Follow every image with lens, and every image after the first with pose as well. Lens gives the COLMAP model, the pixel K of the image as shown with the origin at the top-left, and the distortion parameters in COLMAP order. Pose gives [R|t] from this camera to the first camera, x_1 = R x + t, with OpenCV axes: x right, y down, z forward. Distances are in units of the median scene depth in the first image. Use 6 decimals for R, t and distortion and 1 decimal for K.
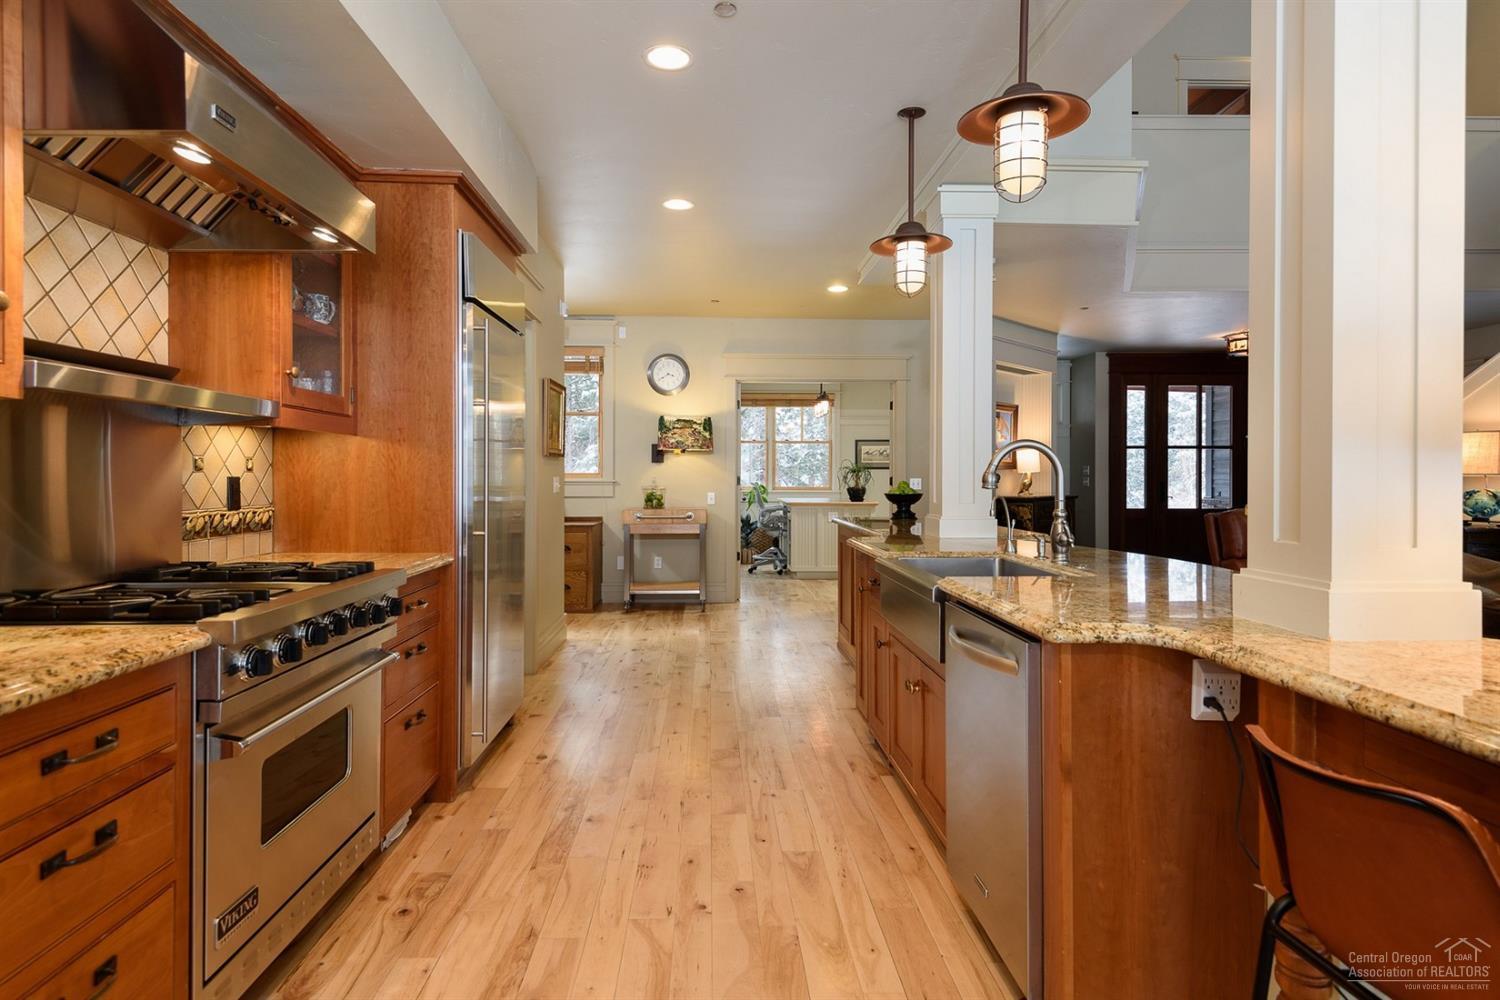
lens RADIAL K [[844.7, 0, 750.8], [0, 844.7, 475.6], [0, 0, 1]] dist [0.051474, 0.000027]
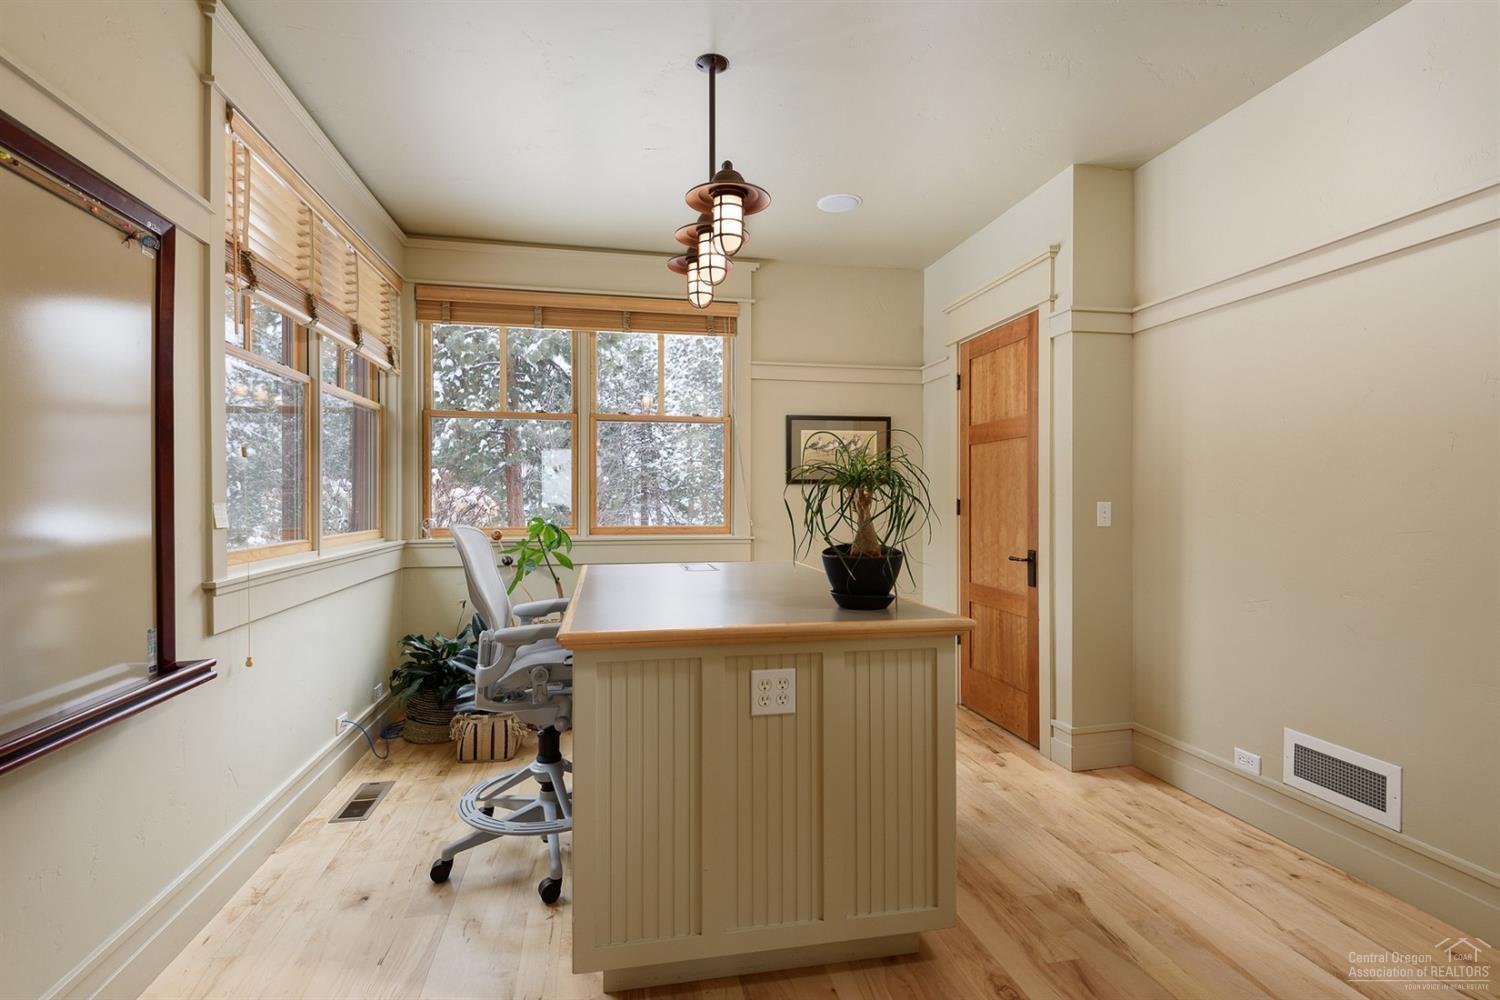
lens RADIAL K [[721.7, 0, 750.0], [0, 721.7, 500.0], [0, 0, 1]] dist [-0.000195, -0.000088]
pose [[0.988381, -0.000046, 0.152000, 0.049856], [-0.000247, 0.999998, 0.001911, -0.000080], [-0.151999, -0.001926, 0.988379, 0.647502]]
